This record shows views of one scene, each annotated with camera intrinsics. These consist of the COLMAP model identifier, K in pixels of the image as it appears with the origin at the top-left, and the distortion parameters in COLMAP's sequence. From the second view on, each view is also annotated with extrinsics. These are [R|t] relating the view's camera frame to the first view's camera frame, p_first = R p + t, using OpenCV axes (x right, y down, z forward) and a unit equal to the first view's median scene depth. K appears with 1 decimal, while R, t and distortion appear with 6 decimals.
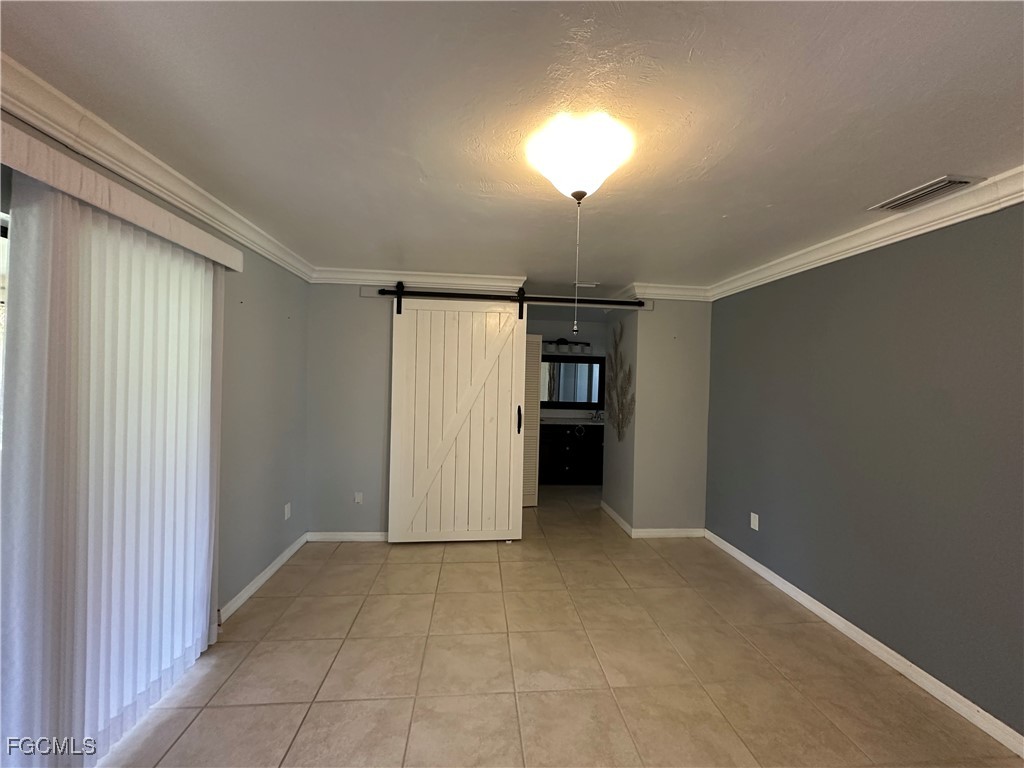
lens RADIAL K [[407.3, 0, 512.0], [0, 407.3, 384.0], [0, 0, 1]] dist [-0.004579, -0.000060]
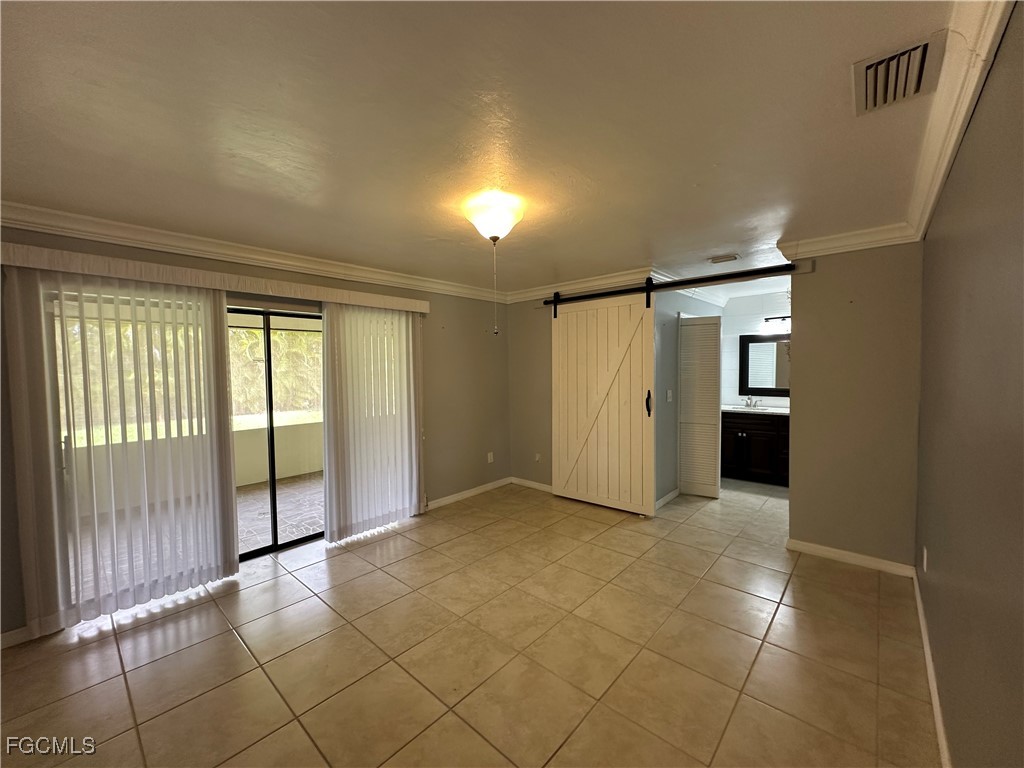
lens RADIAL K [[407.3, 0, 512.0], [0, 407.3, 384.0], [0, 0, 1]] dist [-0.004579, -0.000060]
pose [[0.681304, -0.003766, -0.731991, 0.625296], [0.021677, 0.999652, 0.015034, 0.014899], [0.731679, -0.026110, 0.681149, 0.023928]]
